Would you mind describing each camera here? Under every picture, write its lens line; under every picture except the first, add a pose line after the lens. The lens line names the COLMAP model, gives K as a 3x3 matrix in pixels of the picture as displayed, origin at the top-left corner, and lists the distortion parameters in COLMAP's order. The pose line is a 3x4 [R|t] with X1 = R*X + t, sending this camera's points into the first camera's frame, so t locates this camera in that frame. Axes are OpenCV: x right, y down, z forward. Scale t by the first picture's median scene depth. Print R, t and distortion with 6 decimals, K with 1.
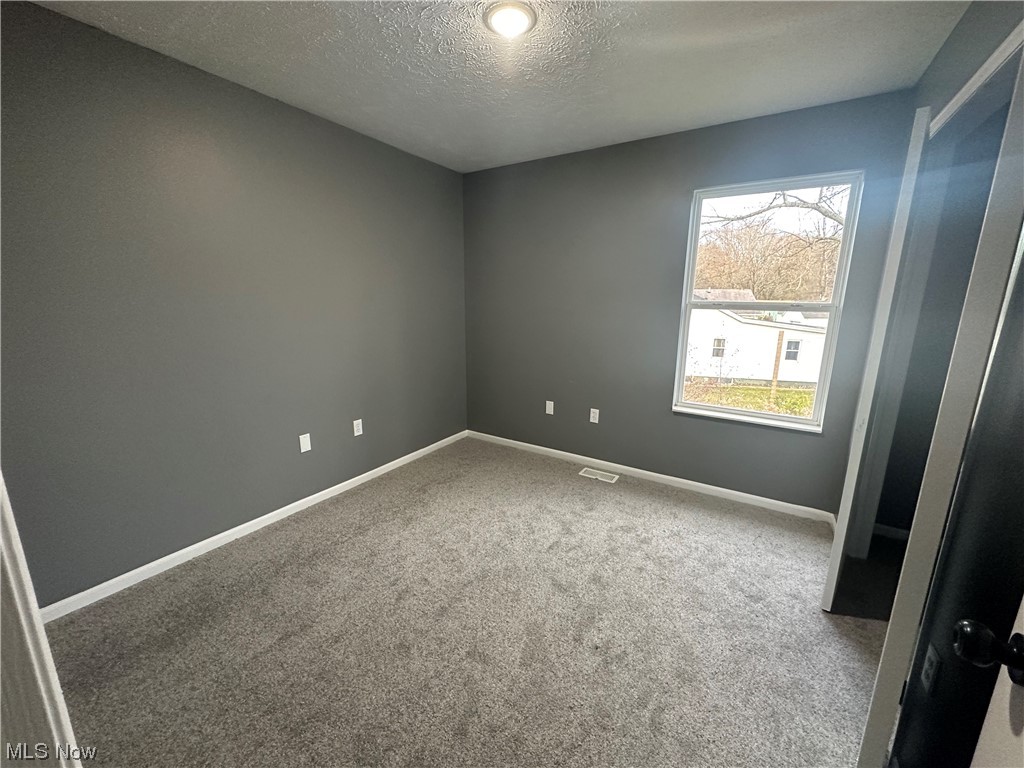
lens RADIAL K [[405.2, 0, 512.0], [0, 405.2, 384.0], [0, 0, 1]] dist [-0.001023, -0.000054]
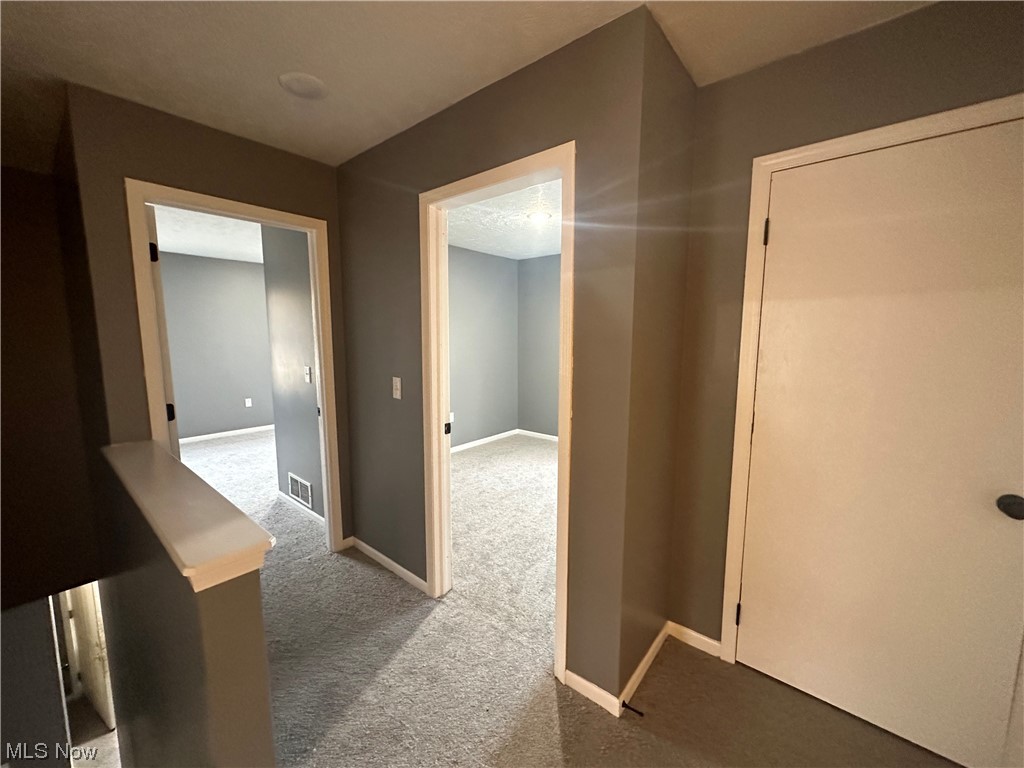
lens RADIAL K [[405.2, 0, 512.0], [0, 405.2, 384.0], [0, 0, 1]] dist [-0.001023, -0.000054]
pose [[0.991282, 0.008247, -0.131502, 0.097410], [-0.020584, 0.995478, -0.092731, 0.149244], [0.130142, 0.094629, 0.986969, -0.747901]]
